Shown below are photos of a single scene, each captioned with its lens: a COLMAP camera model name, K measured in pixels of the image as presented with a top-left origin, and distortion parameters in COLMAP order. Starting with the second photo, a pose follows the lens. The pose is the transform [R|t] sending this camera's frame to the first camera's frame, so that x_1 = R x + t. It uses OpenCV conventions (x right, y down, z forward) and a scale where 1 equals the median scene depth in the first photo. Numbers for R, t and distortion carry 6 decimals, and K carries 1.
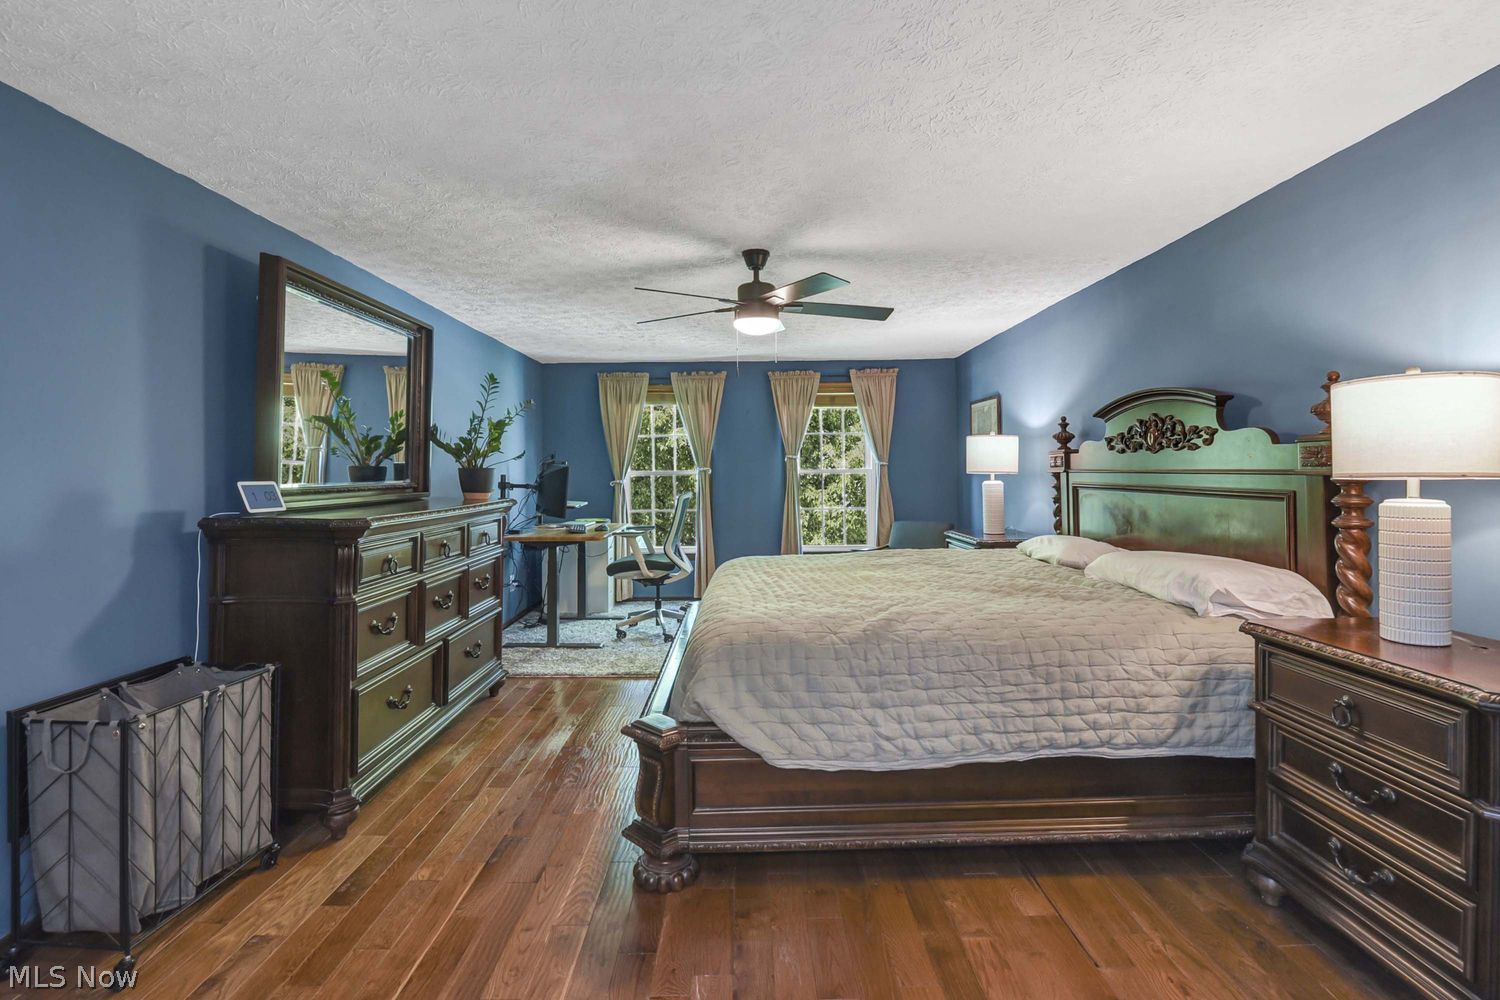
lens RADIAL K [[655.6, 0, 754.2], [0, 655.6, 493.6], [0, 0, 1]] dist [-0.001239, -0.007794]
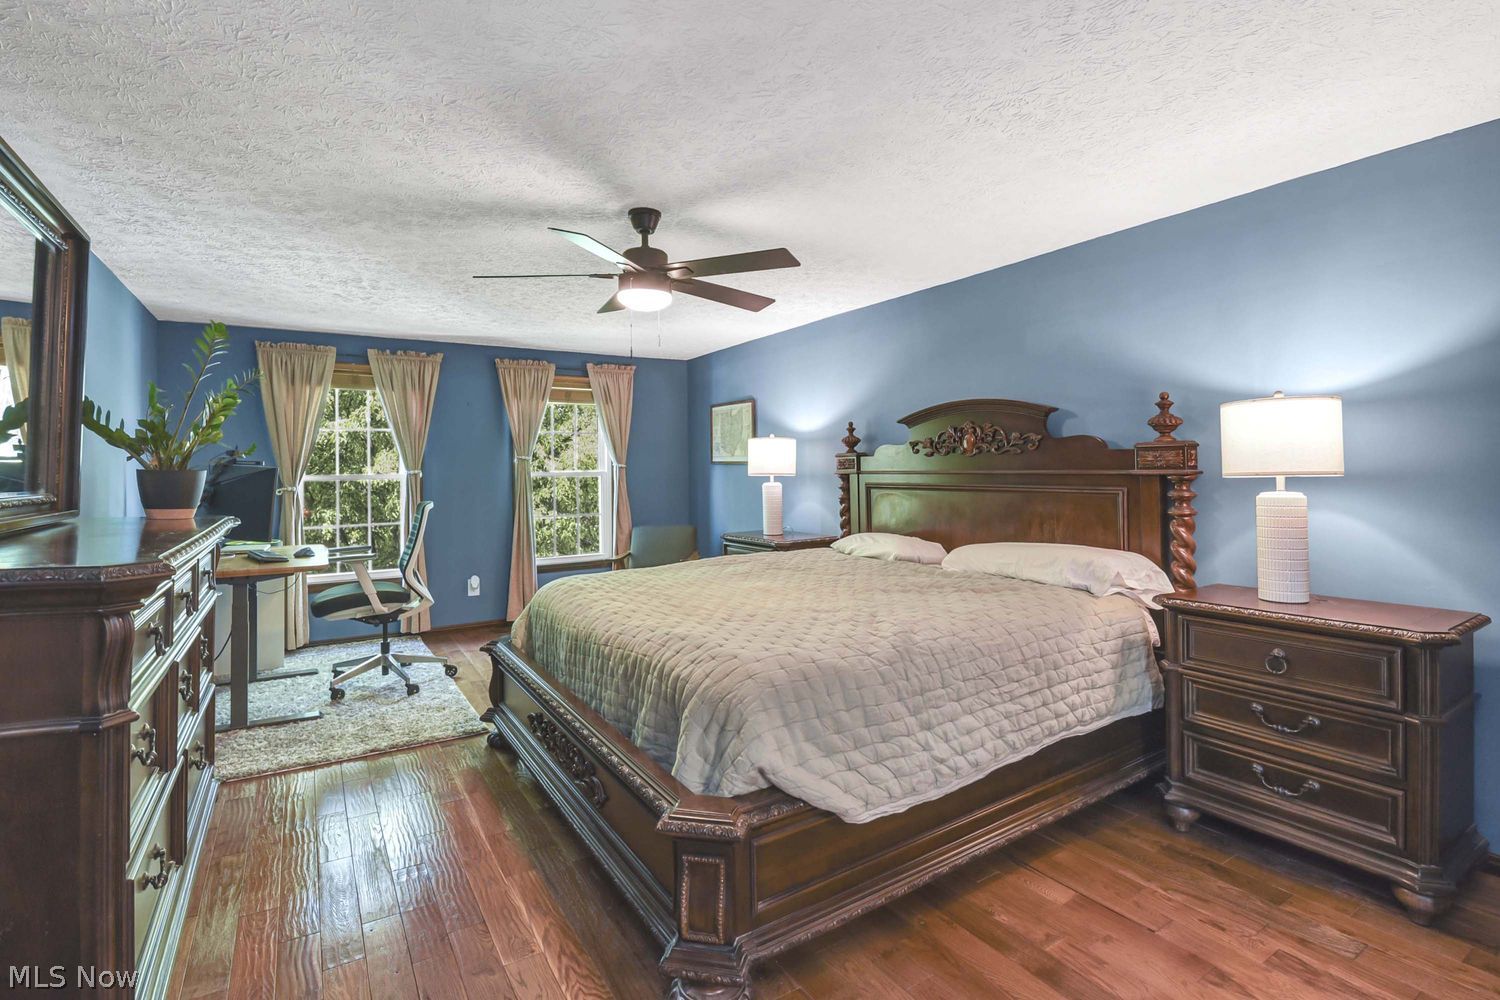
lens RADIAL K [[669.0, 0, 750.9], [0, 669.0, 487.8], [0, 0, 1]] dist [-0.001814, -0.008251]
pose [[0.867131, -0.013516, 0.497897, -0.400498], [0.020601, 0.999750, -0.008738, -0.006638], [-0.497654, 0.017834, 0.867192, 0.252340]]
